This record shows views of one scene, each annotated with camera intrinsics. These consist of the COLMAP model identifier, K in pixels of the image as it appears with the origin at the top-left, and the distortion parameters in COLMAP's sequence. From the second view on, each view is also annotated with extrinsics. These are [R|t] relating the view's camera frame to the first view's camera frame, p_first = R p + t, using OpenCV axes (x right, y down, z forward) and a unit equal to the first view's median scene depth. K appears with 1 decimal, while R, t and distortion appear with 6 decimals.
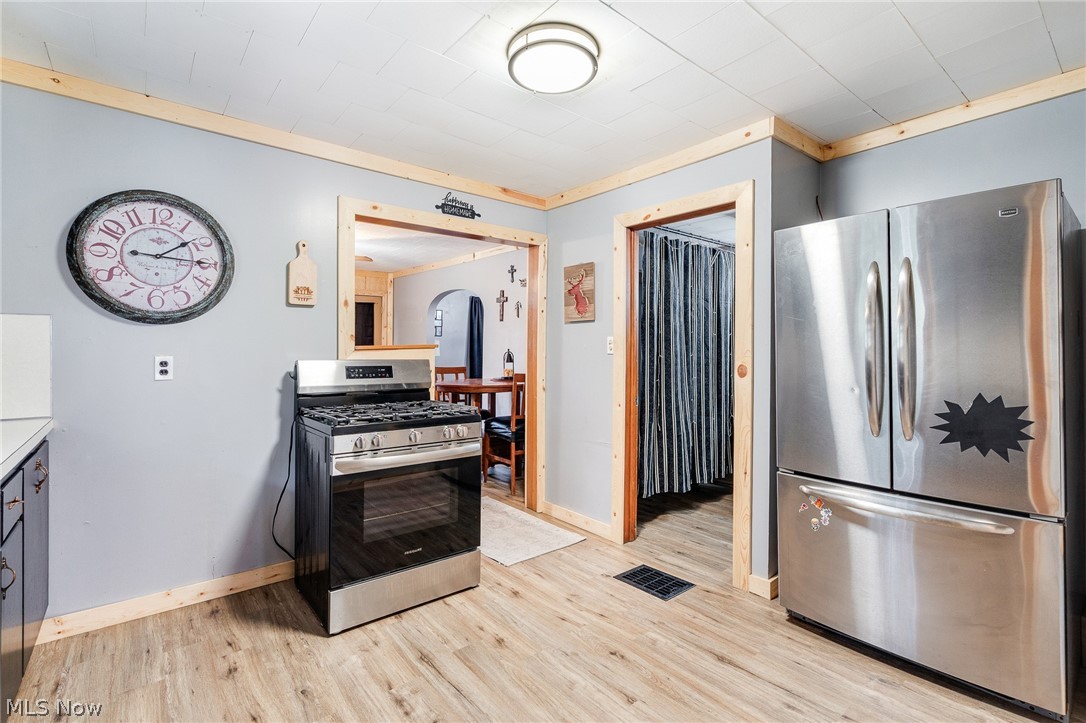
lens RADIAL K [[499.9, 0, 554.3], [0, 499.9, 345.9], [0, 0, 1]] dist [-0.001014, 0.000023]
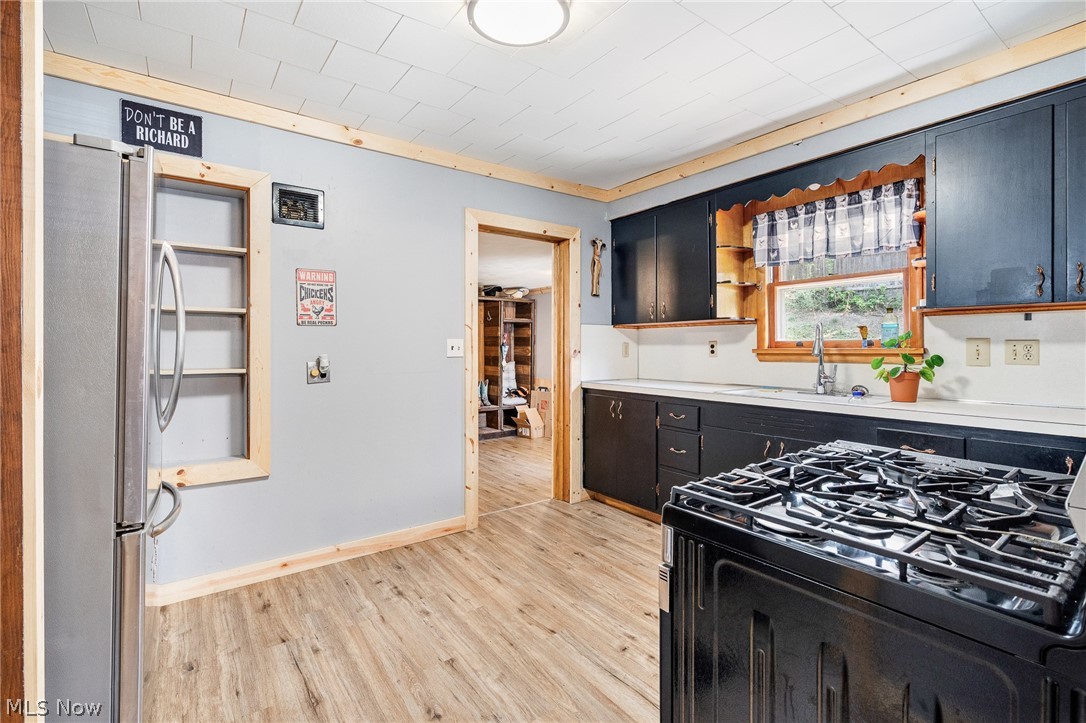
lens RADIAL K [[499.9, 0, 557.0], [0, 499.9, 340.6], [0, 0, 1]] dist [-0.001014, 0.000023]
pose [[-0.998766, -0.001732, 0.049627, -0.098257], [-0.002171, 0.999959, -0.008793, 0.017028], [-0.049610, -0.008890, -0.998729, 1.570348]]
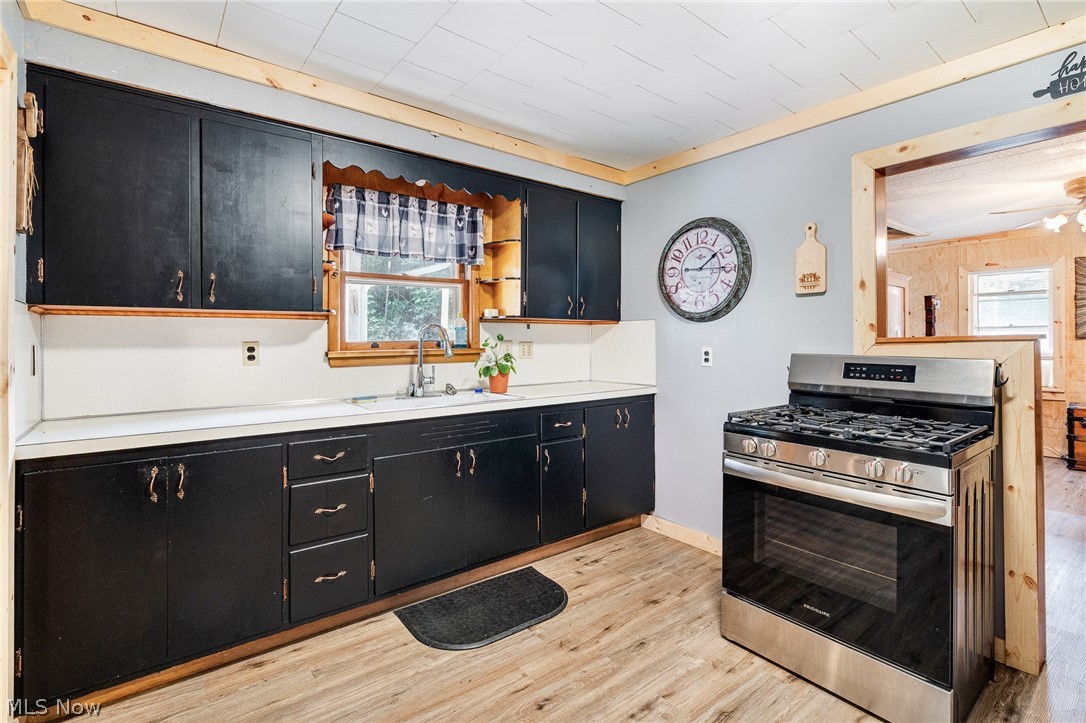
lens RADIAL K [[499.9, 0, 524.2], [0, 499.9, 335.0], [0, 0, 1]] dist [-0.001014, 0.000023]
pose [[-0.048687, -0.014001, -0.998716, 0.504846], [0.002997, 0.999895, -0.014164, 0.006228], [0.998810, -0.003683, -0.048640, 0.610500]]
